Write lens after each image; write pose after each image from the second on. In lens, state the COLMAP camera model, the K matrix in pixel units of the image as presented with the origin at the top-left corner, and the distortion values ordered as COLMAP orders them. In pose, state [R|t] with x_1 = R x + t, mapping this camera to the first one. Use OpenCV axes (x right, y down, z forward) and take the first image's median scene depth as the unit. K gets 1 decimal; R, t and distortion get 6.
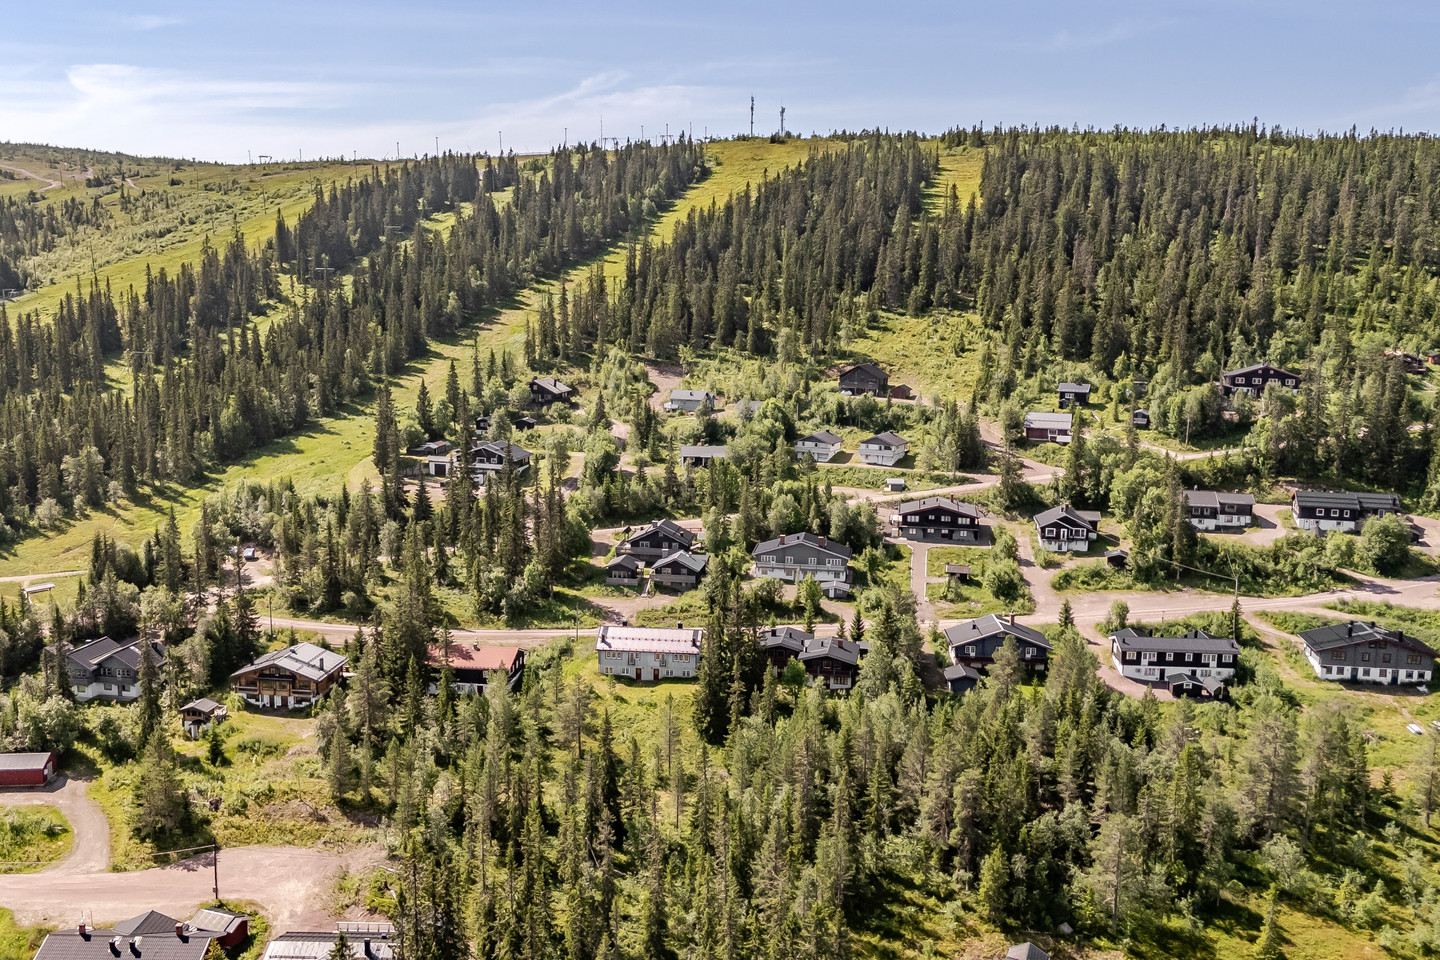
lens RADIAL K [[1236.2, 0, 720.0], [0, 1236.2, 480.0], [0, 0, 1]] dist [0.121898, -0.204214]
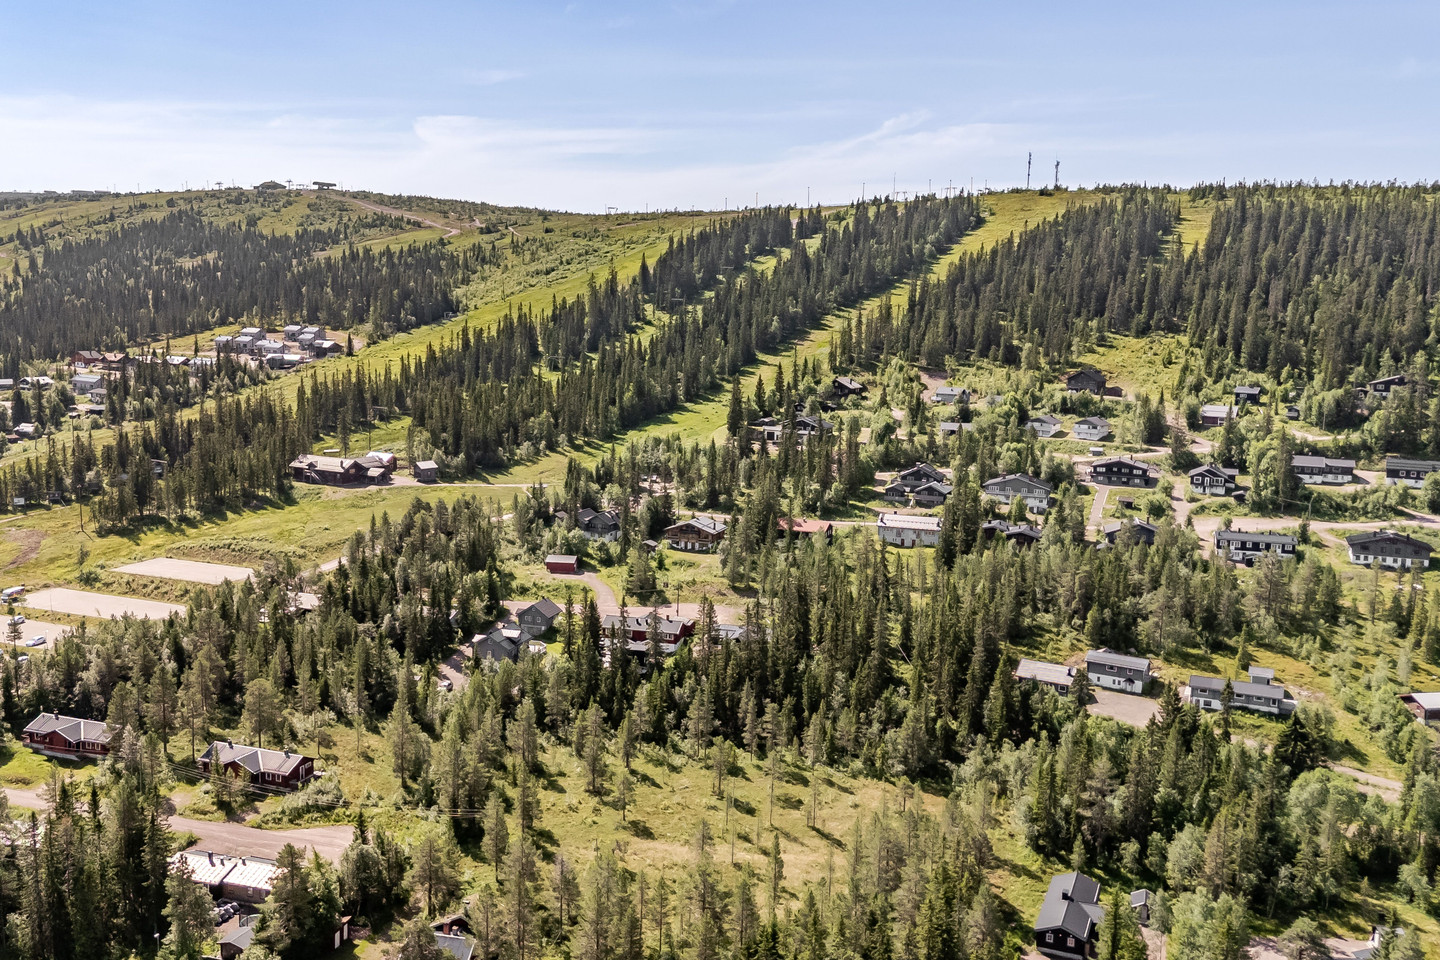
lens RADIAL K [[1236.2, 0, 720.0], [0, 1236.2, 480.0], [0, 0, 1]] dist [0.121898, -0.204214]
pose [[0.974696, 0.043902, -0.219183, 0.035087], [-0.050311, 0.998451, -0.023742, 0.081916], [0.217801, 0.034169, 0.975395, -0.418779]]
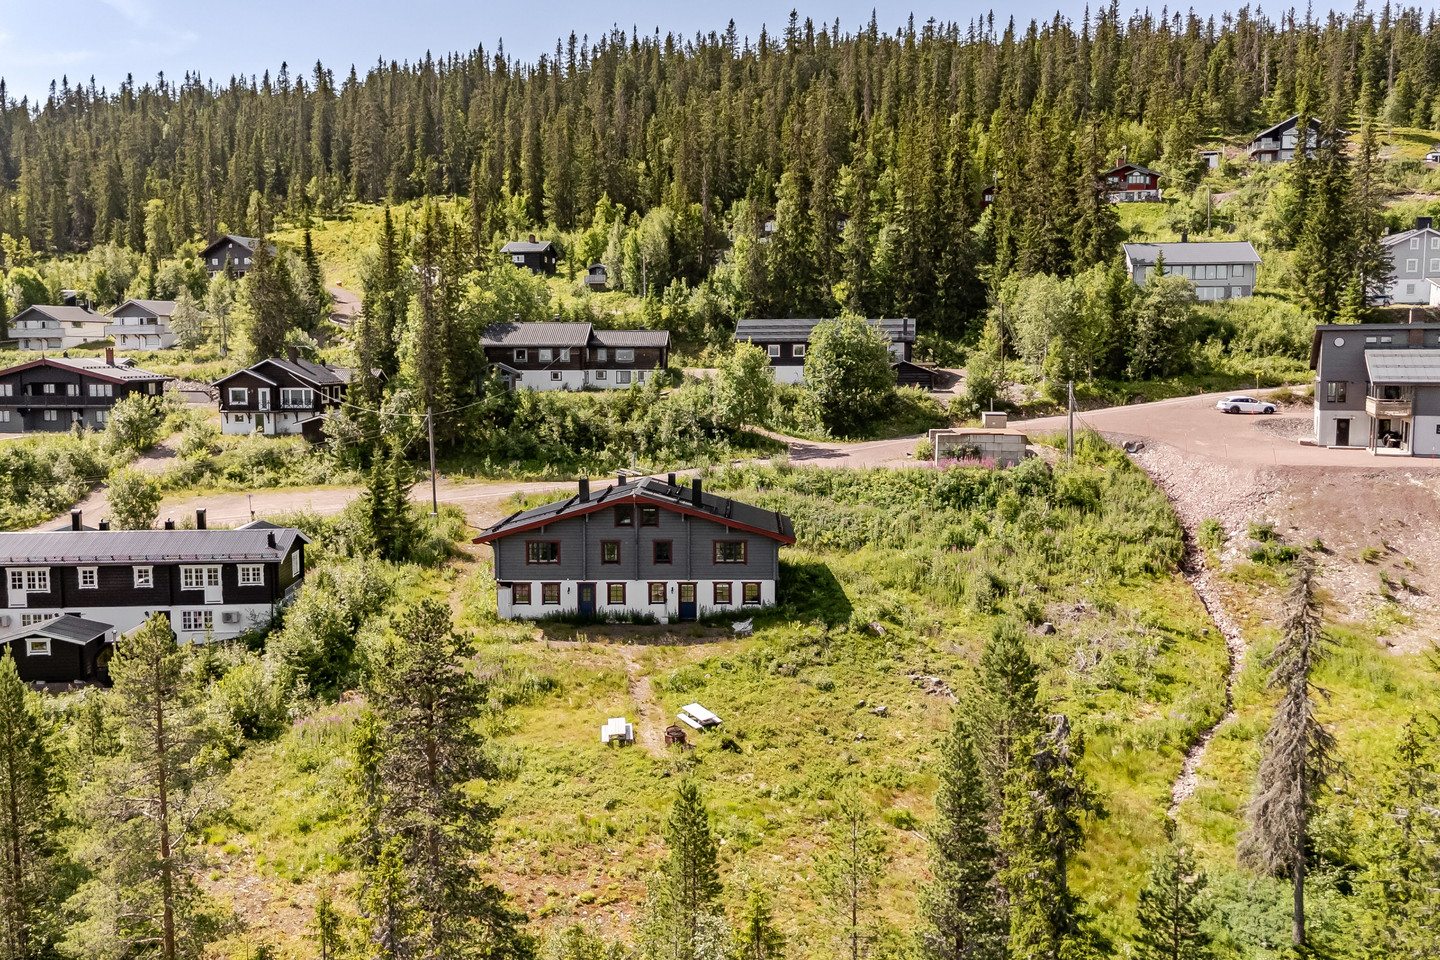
lens RADIAL K [[1198.4, 0, 720.0], [0, 1198.4, 480.0], [0, 0, 1]] dist [0.128812, -0.176130]
pose [[0.993600, -0.026130, 0.109894, 0.313002], [0.033788, 0.997085, -0.068411, 0.089498], [-0.107786, 0.071686, 0.991586, 0.396279]]
